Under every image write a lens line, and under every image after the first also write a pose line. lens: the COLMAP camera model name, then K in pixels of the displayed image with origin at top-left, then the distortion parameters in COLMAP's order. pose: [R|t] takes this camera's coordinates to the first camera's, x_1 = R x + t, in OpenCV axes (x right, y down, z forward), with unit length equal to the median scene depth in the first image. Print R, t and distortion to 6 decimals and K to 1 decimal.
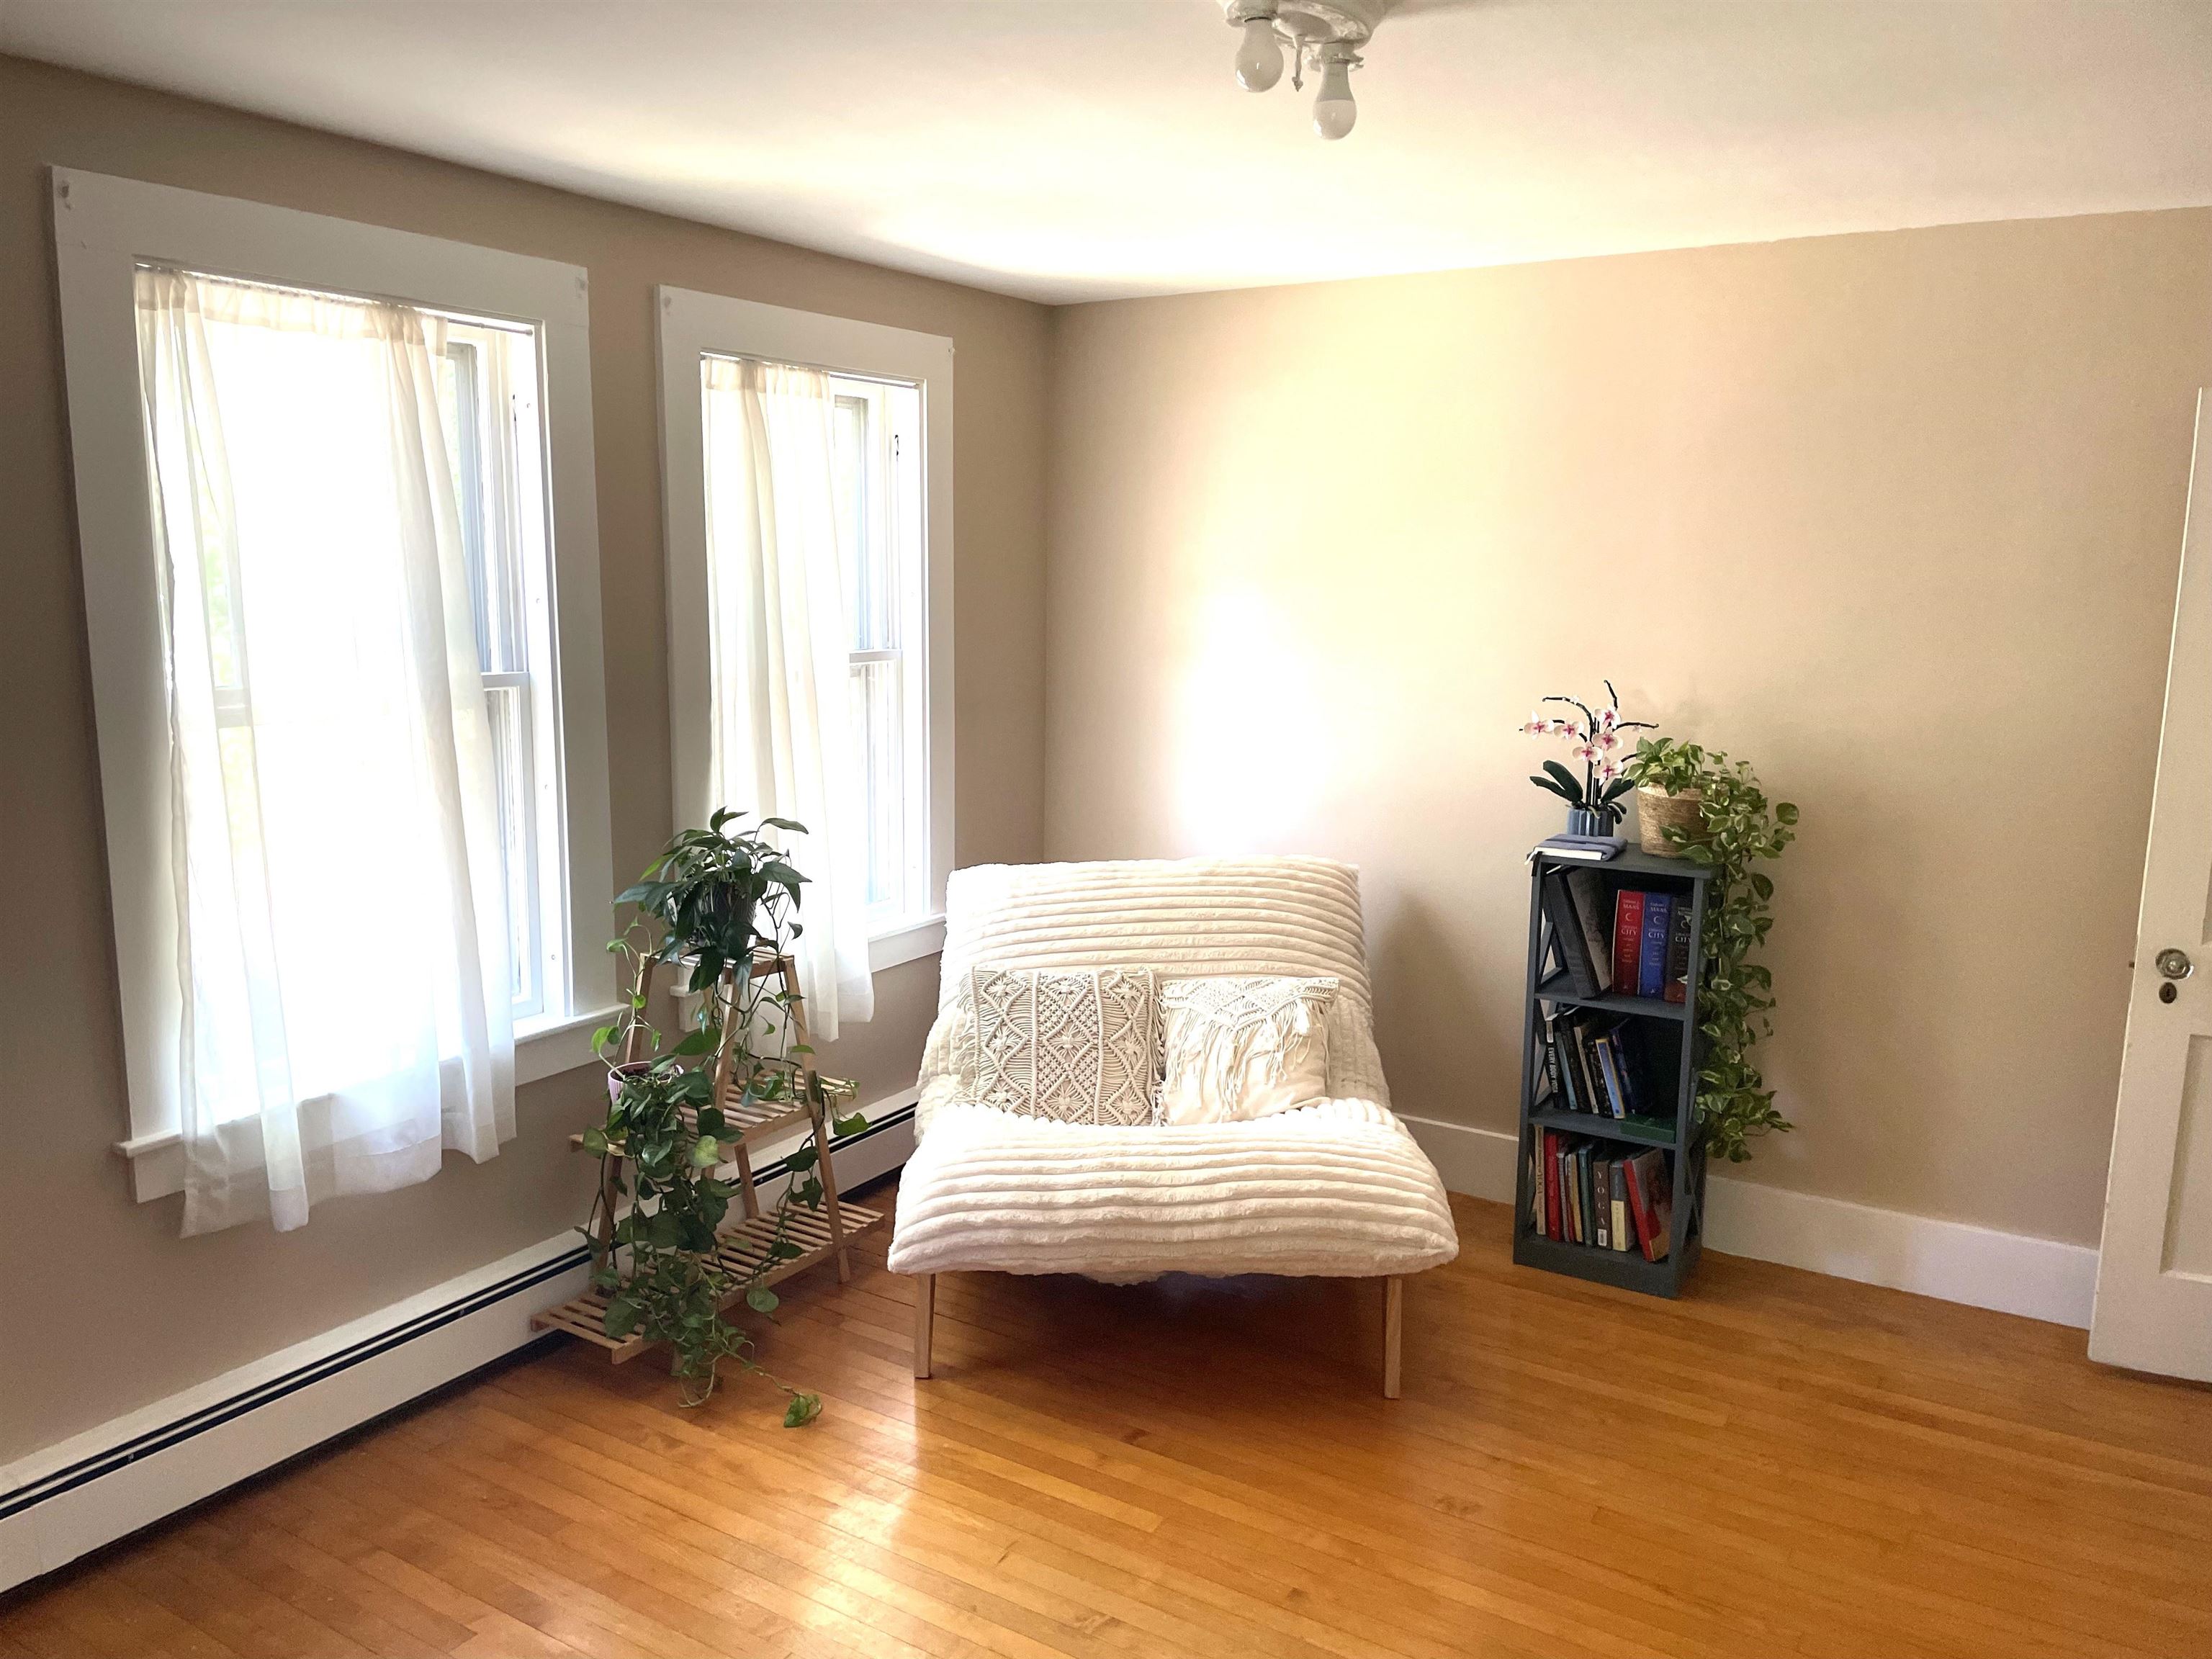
lens RADIAL K [[1678.0, 0, 1106.0], [0, 1678.0, 829.5], [0, 0, 1]] dist [0.127619, -0.170312]
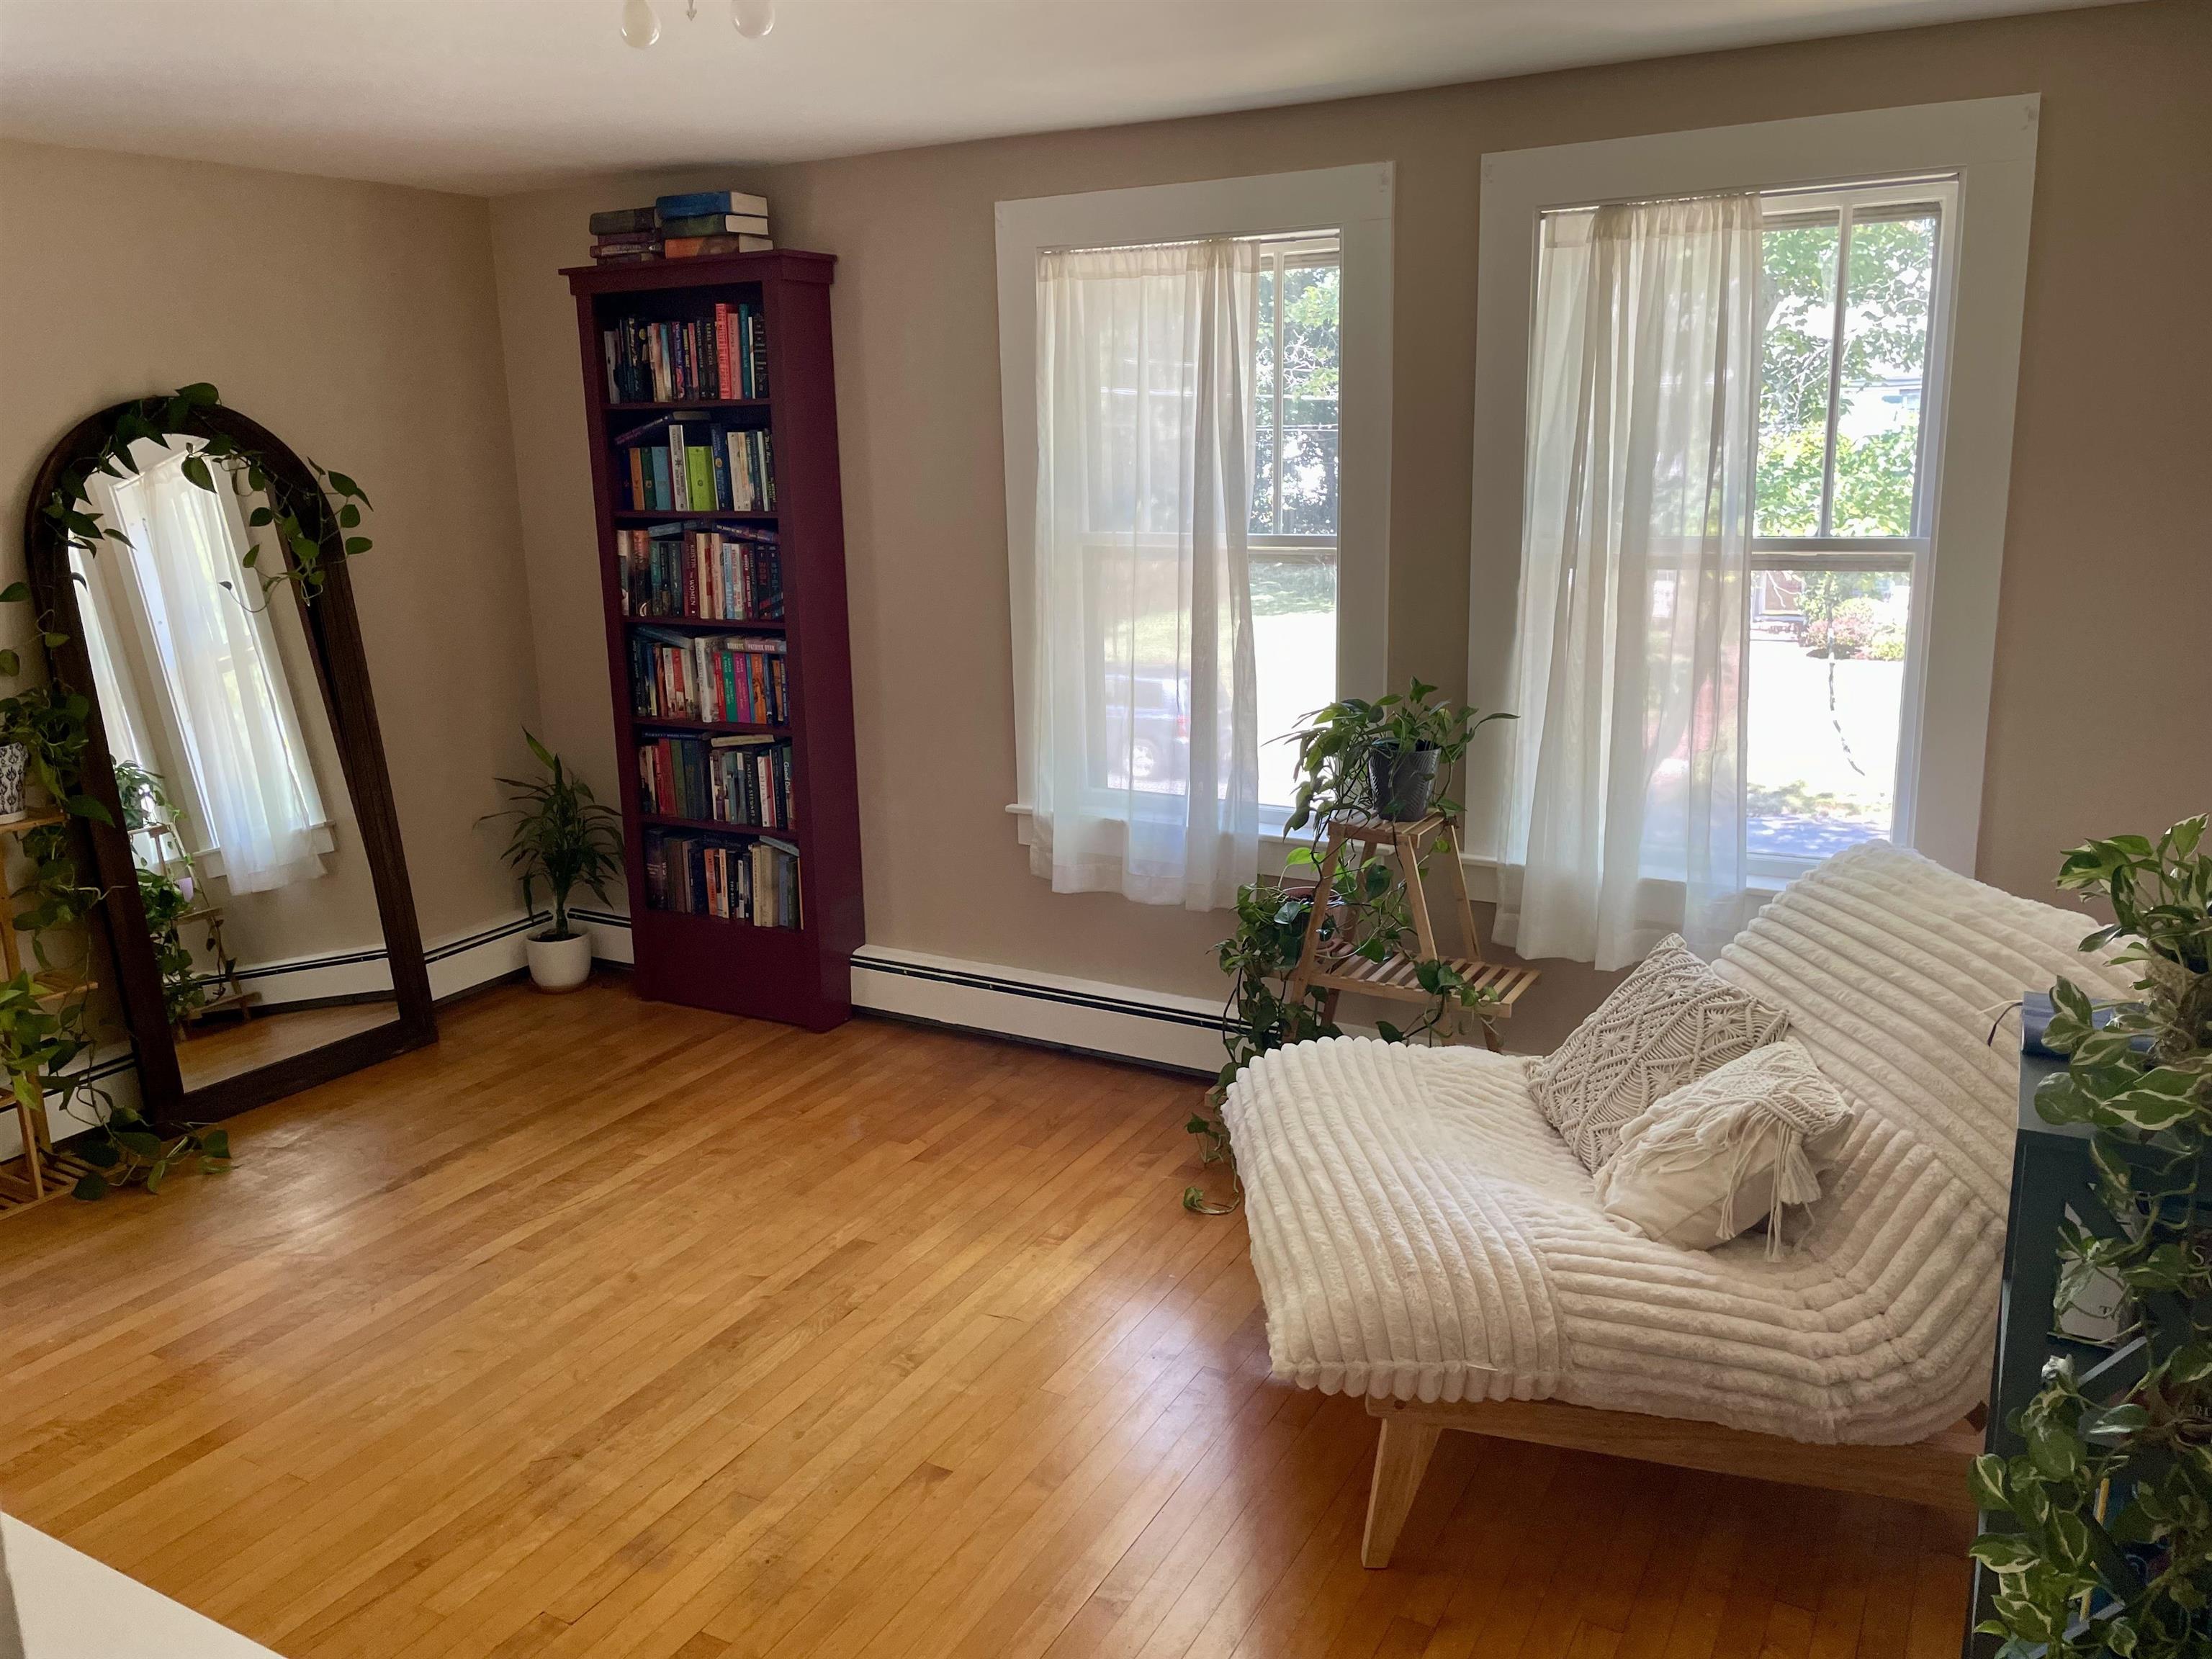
lens RADIAL K [[1678.5, 0, 1106.0], [0, 1678.5, 829.5], [0, 0, 1]] dist [0.004484, 0.001918]
pose [[0.033112, 0.225125, -0.973767, 0.837701], [-0.133584, 0.966556, 0.218916, -0.131973], [0.990484, 0.122831, 0.062078, 0.826028]]
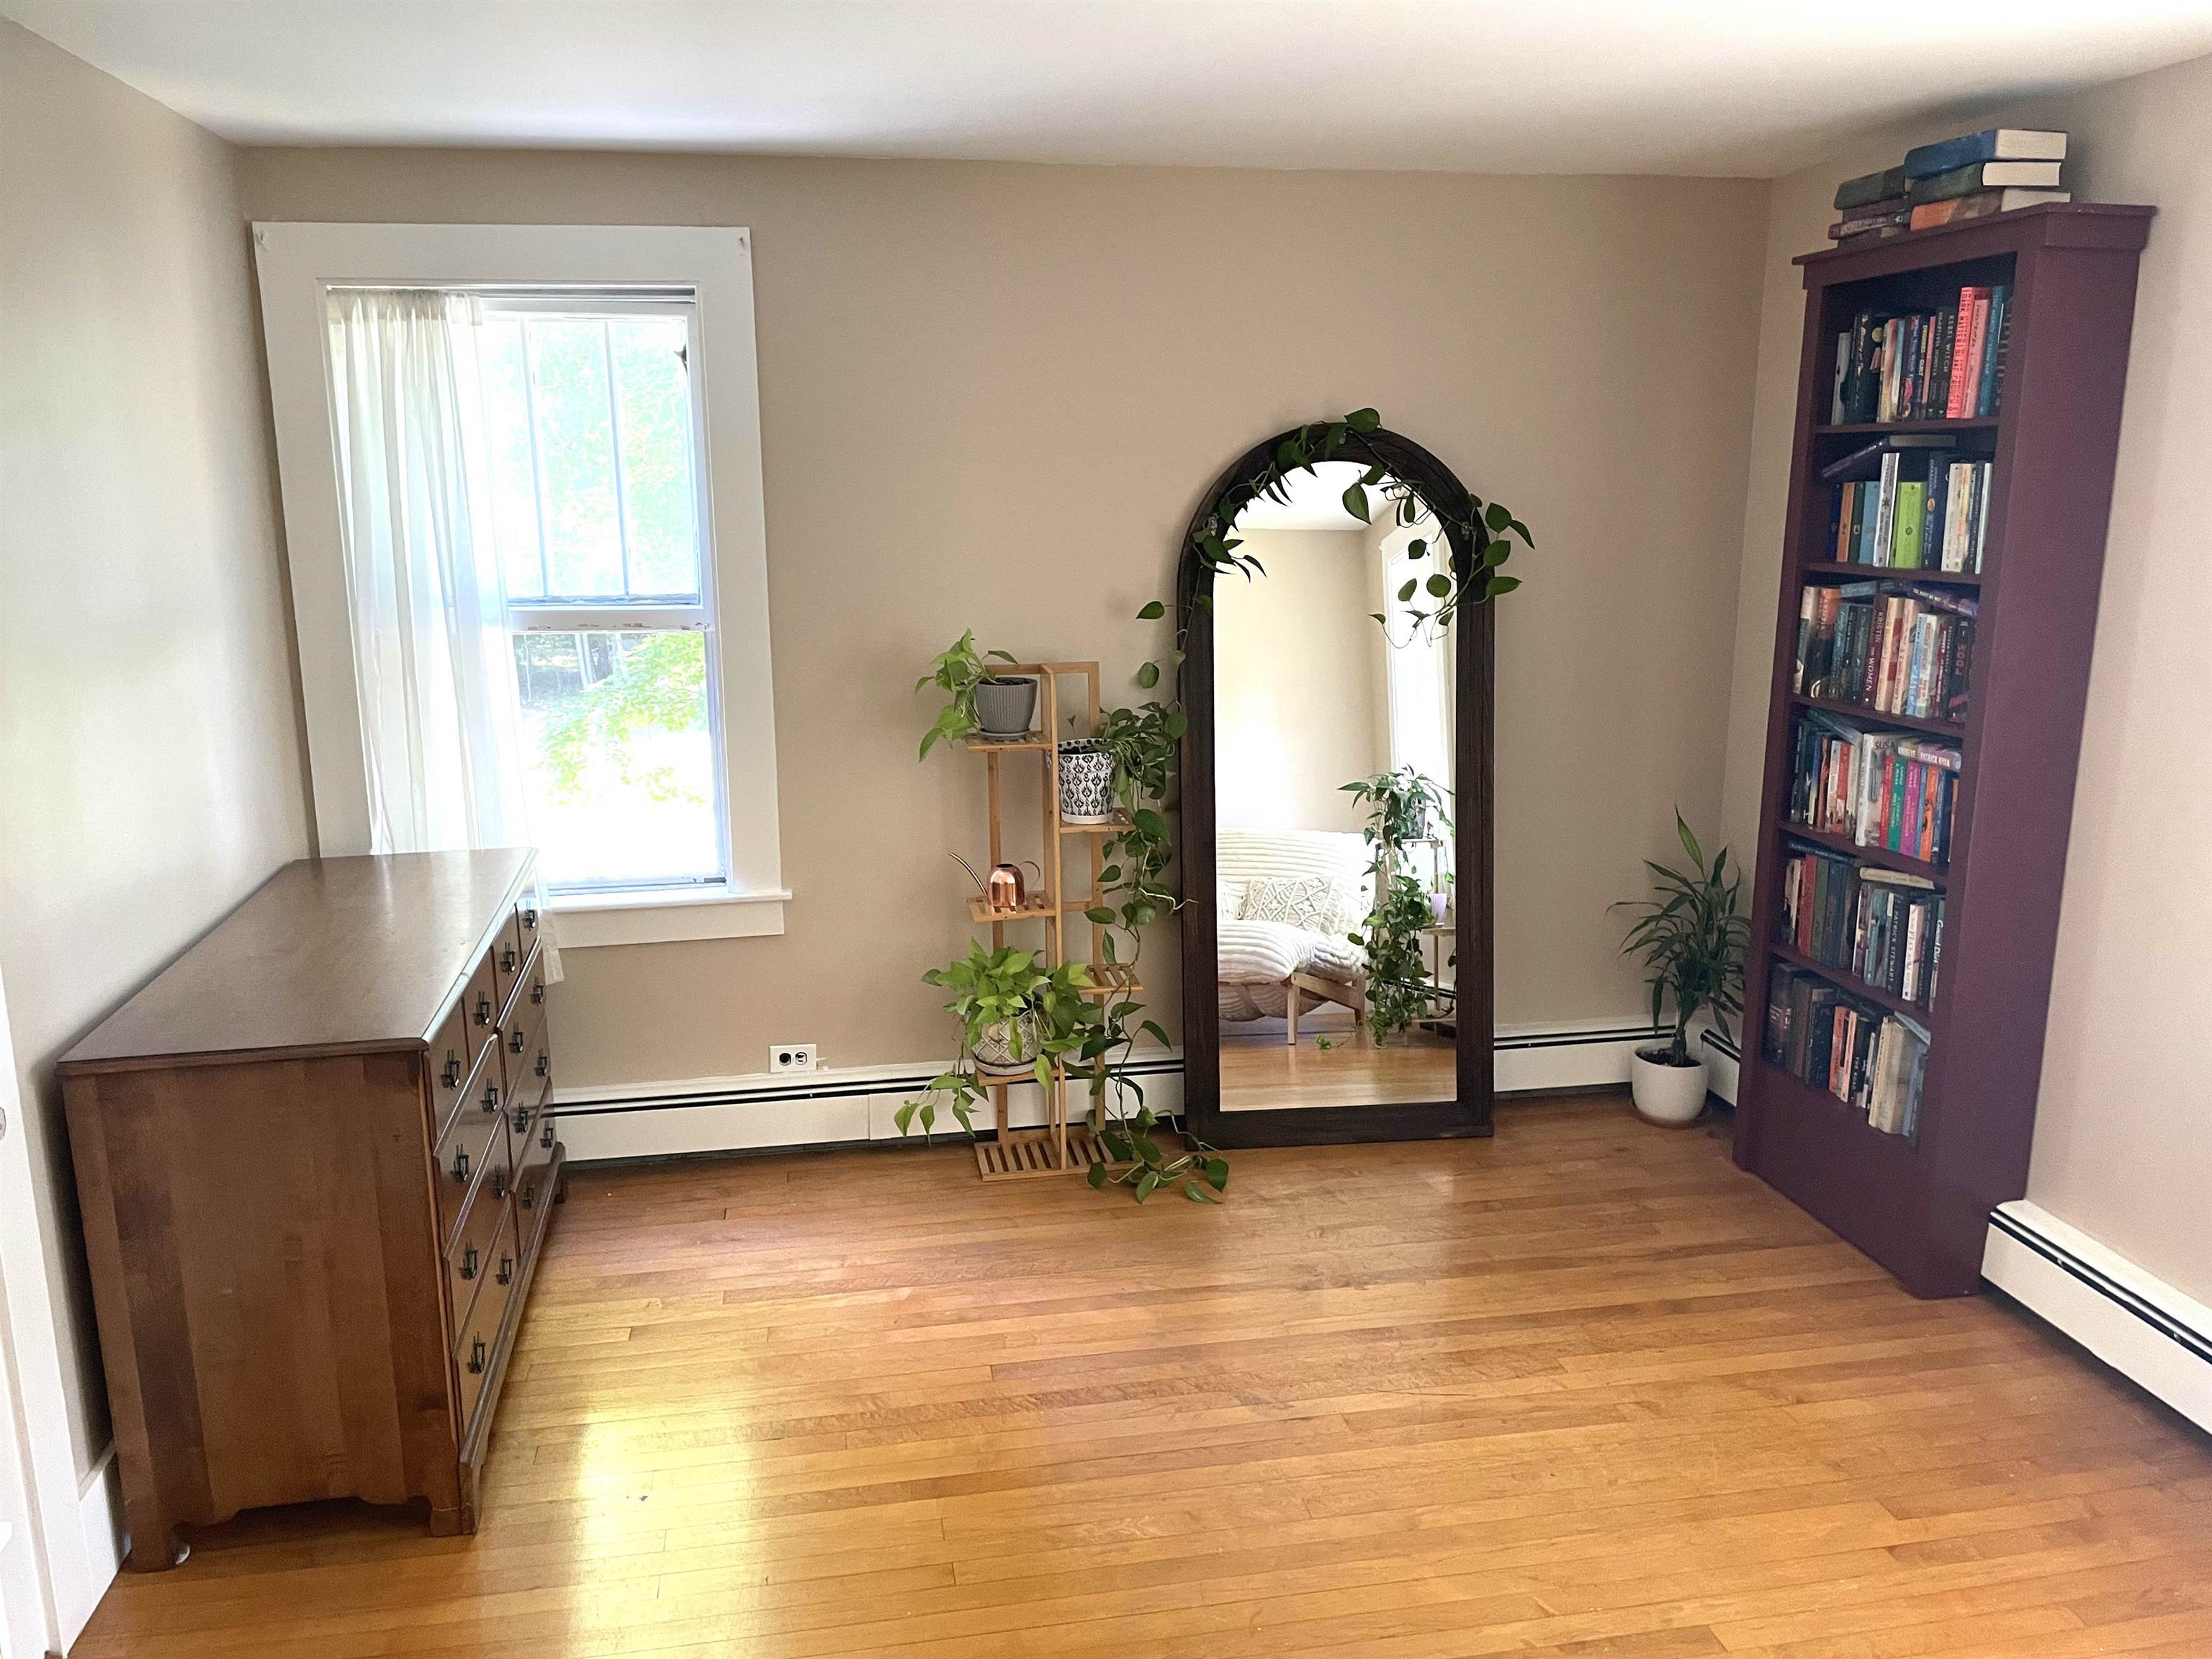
lens RADIAL K [[1678.0, 0, 1106.0], [0, 1678.0, 829.5], [0, 0, 1]] dist [0.127619, -0.170312]
pose [[-0.755833, 0.131632, -0.641397, 0.488274], [-0.101595, 0.944143, 0.313485, -0.167287], [0.646835, 0.302105, -0.700241, 1.020300]]
